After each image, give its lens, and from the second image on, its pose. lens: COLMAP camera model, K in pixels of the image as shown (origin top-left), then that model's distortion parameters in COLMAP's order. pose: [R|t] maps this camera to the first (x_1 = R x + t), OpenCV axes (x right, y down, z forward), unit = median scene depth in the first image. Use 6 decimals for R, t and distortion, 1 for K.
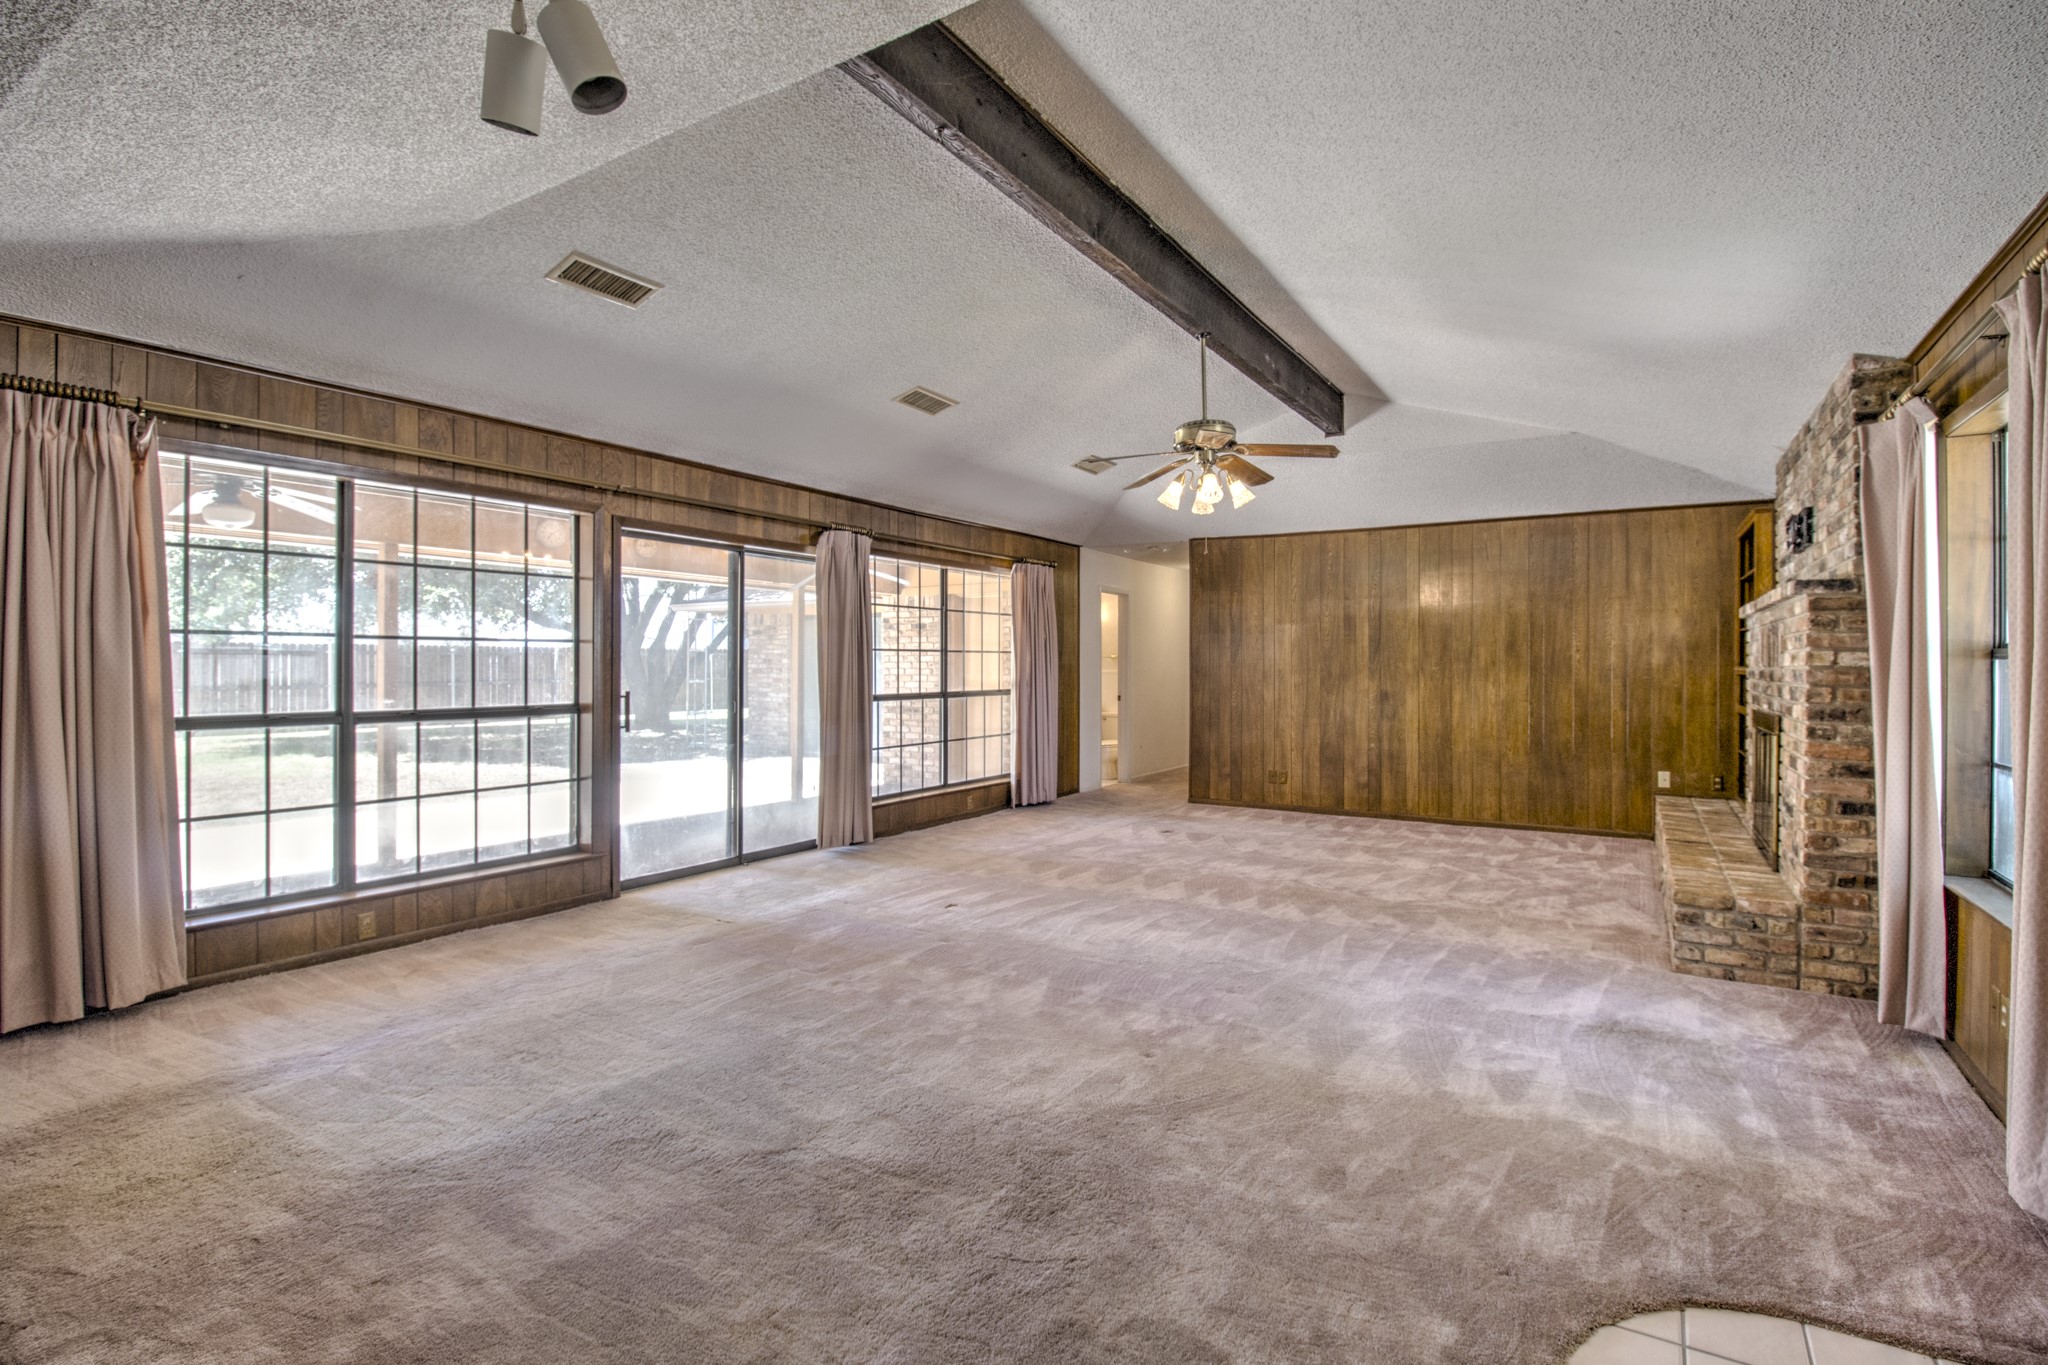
lens RADIAL K [[975.4, 0, 1091.4], [0, 975.4, 657.6], [0, 0, 1]] dist [0.001623, -0.008403]
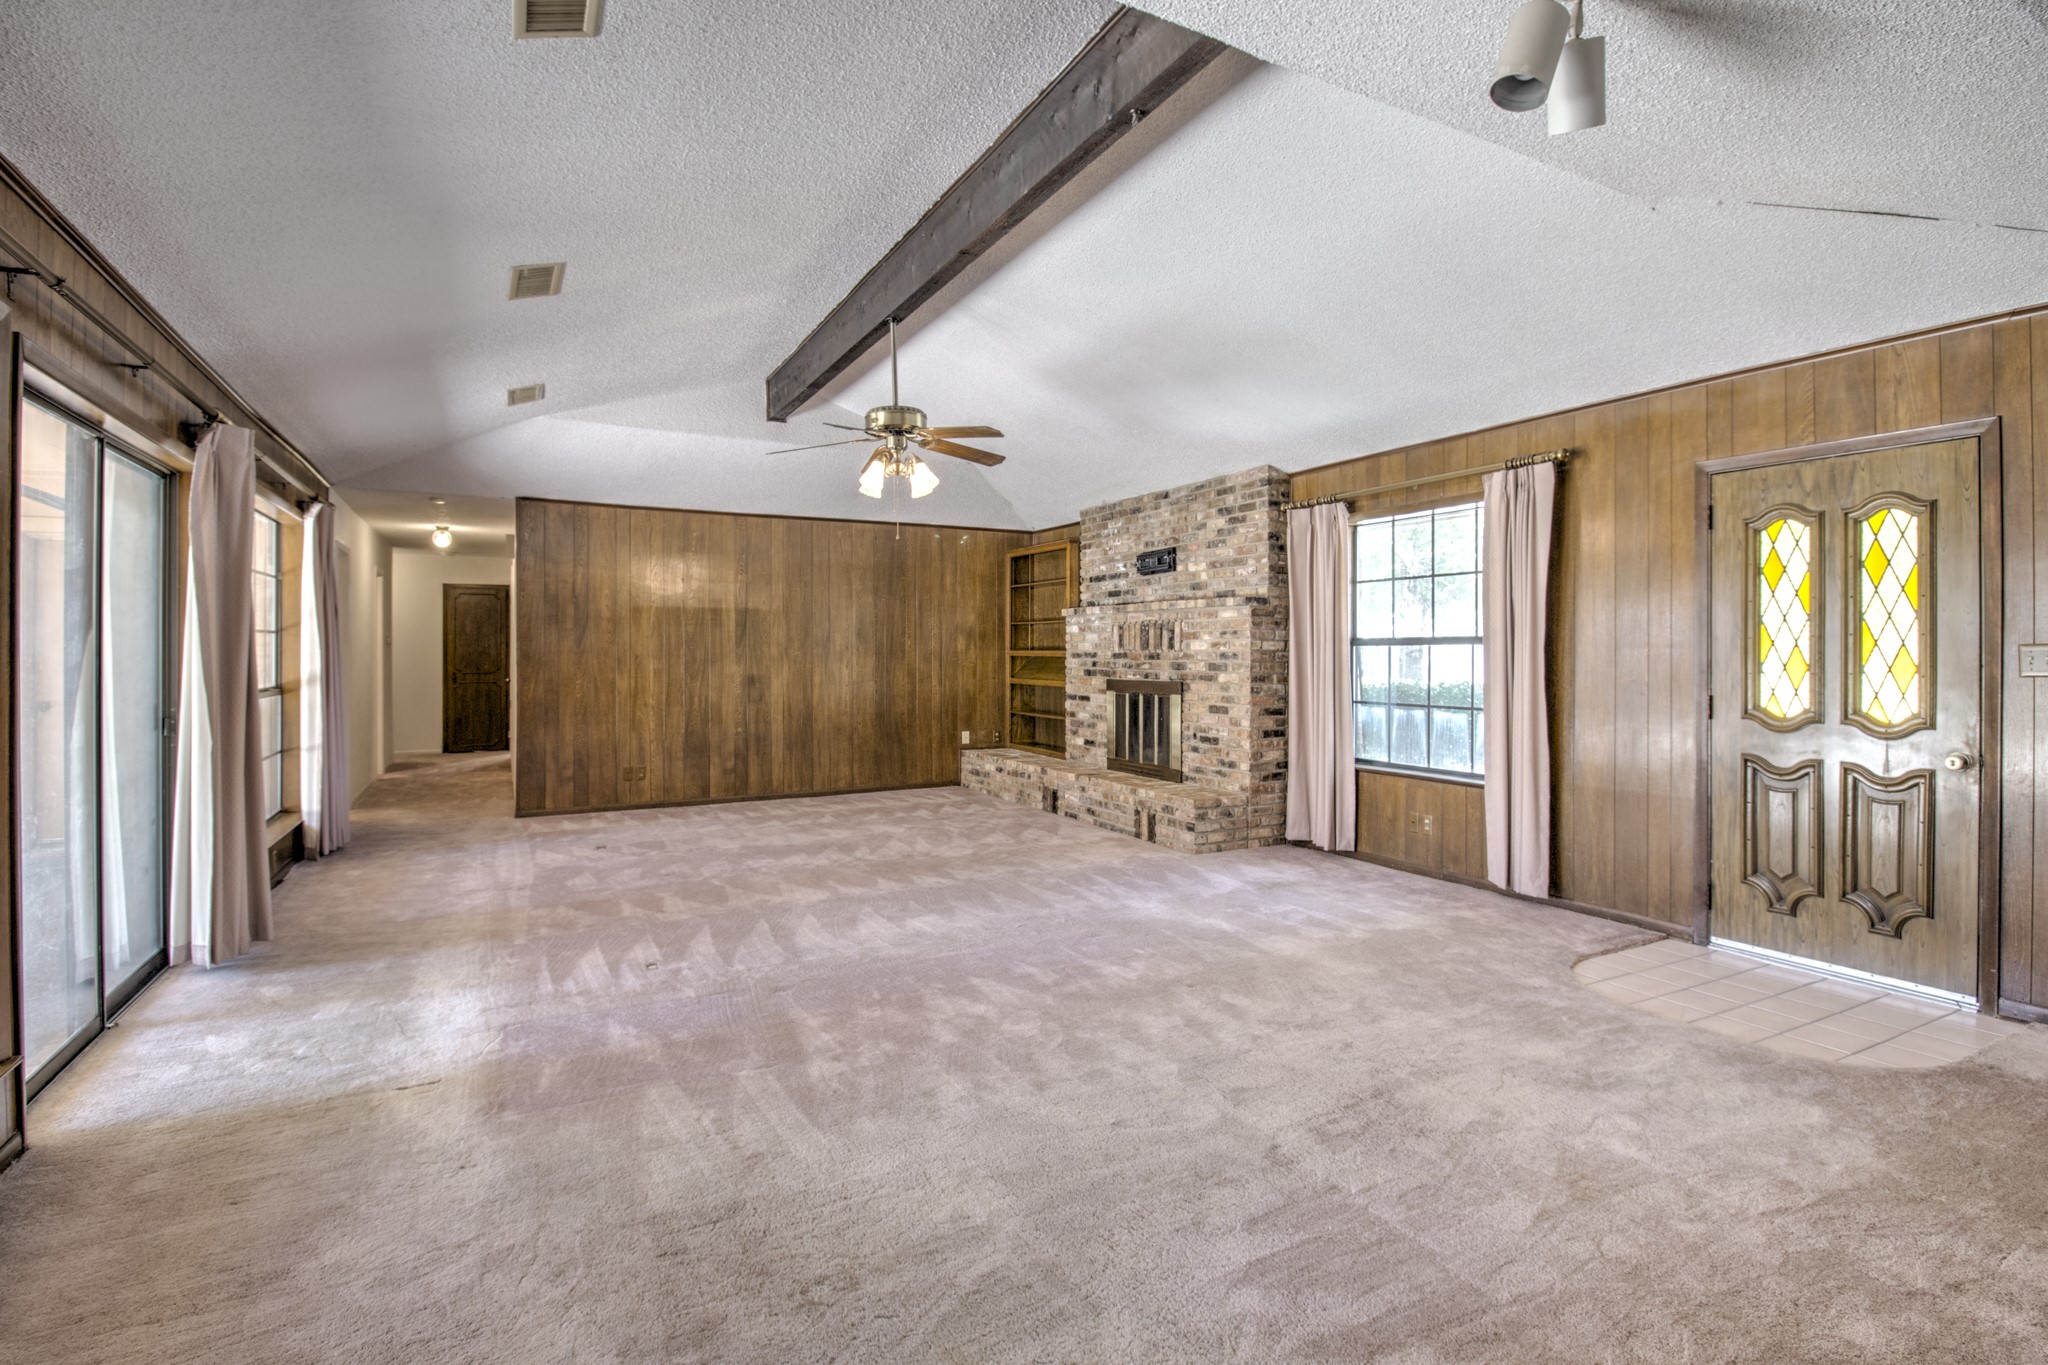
lens RADIAL K [[975.4, 0, 1034.5], [0, 975.4, 644.6], [0, 0, 1]] dist [0.001623, -0.008403]
pose [[0.510719, 0.002488, 0.859744, -0.444788], [-0.005449, 0.999985, 0.000343, 0.000779], [-0.859731, -0.004860, 0.510725, 0.244200]]
